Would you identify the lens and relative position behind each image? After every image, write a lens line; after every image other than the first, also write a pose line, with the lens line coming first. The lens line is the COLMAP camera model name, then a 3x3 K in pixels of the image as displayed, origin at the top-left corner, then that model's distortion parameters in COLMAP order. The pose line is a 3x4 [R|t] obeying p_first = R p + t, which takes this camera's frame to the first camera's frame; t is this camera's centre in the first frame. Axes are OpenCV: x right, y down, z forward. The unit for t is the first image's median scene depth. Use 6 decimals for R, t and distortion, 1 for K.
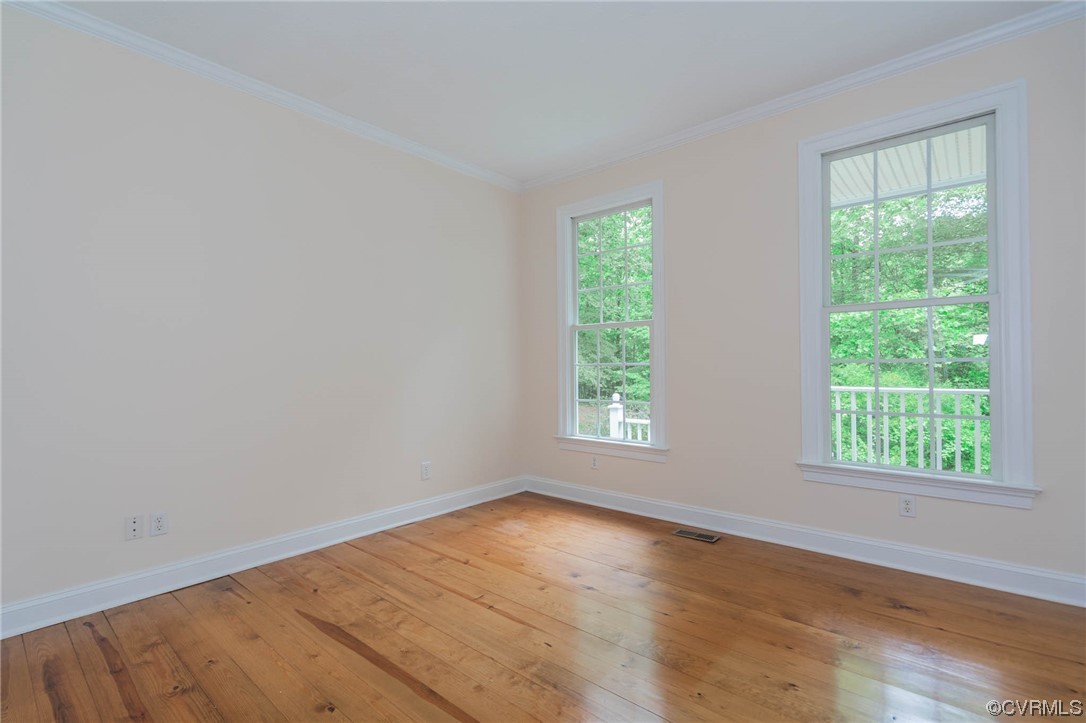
lens RADIAL K [[497.9, 0, 542.4], [0, 497.9, 364.1], [0, 0, 1]] dist [0.002607, -0.000195]
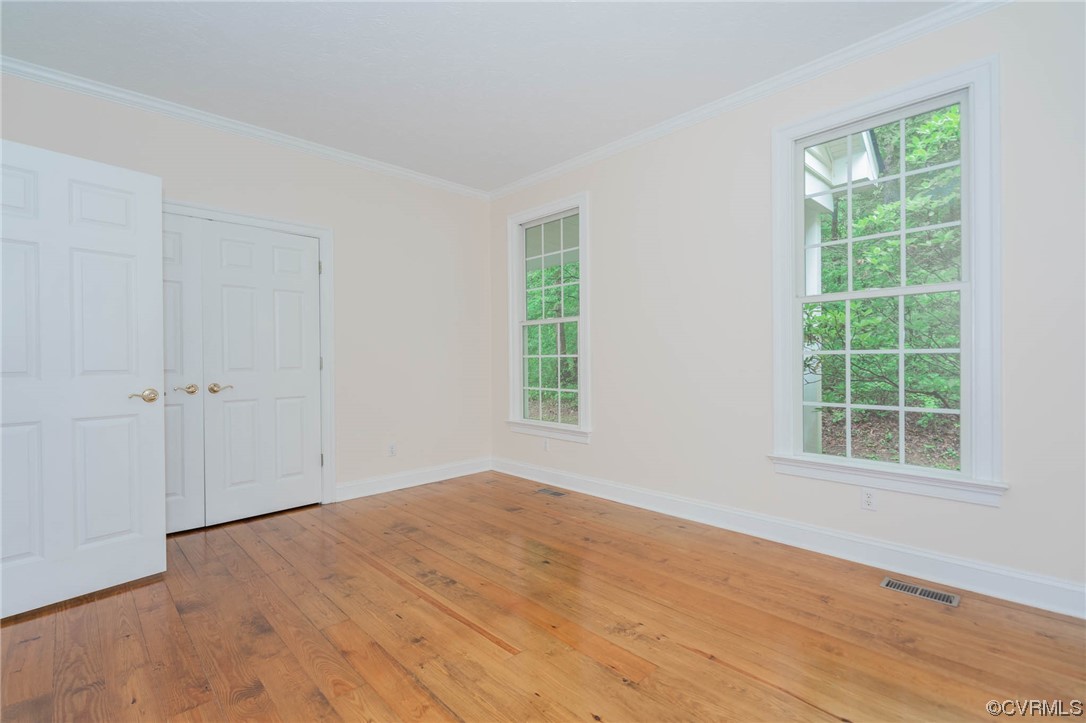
lens RADIAL K [[497.9, 0, 539.3], [0, 497.9, 366.9], [0, 0, 1]] dist [0.002607, -0.000195]
pose [[0.991384, 0.008150, -0.130735, 0.194531], [-0.007494, 0.999957, 0.005509, 0.016223], [0.130774, -0.004482, 0.991402, -0.079702]]
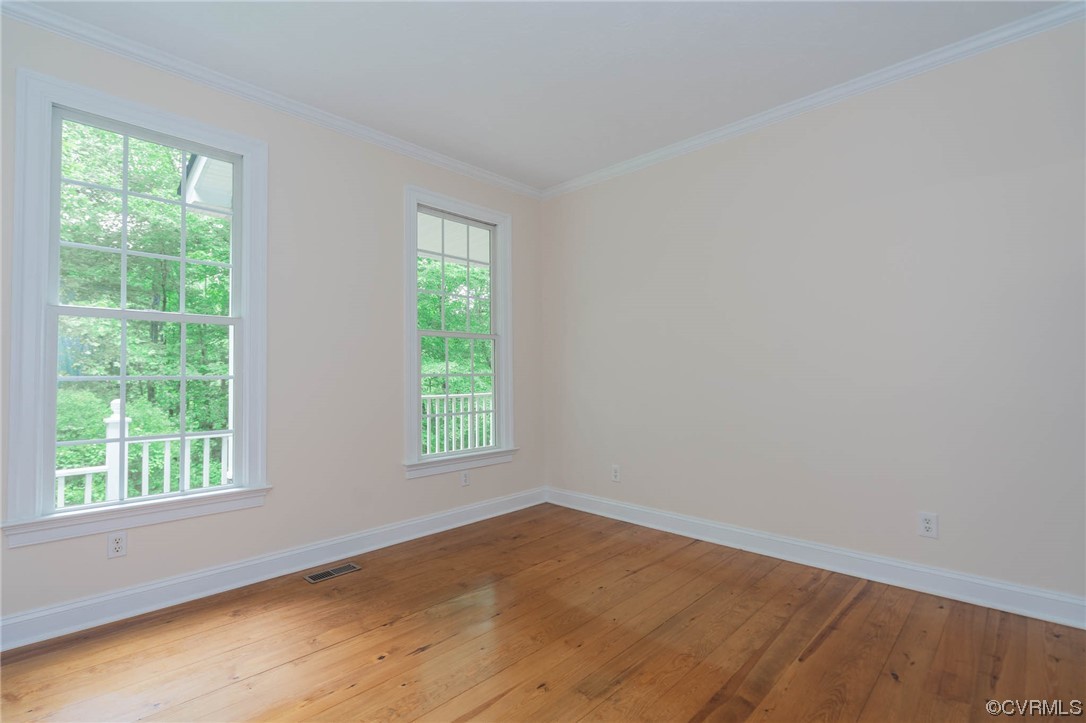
lens RADIAL K [[497.9, 0, 543.5], [0, 497.9, 361.1], [0, 0, 1]] dist [0.002607, -0.000195]
pose [[0.070047, 0.035752, 0.996903, -0.664875], [0.004677, 0.999335, -0.036168, 0.005615], [-0.997533, 0.007196, 0.069833, 0.675781]]
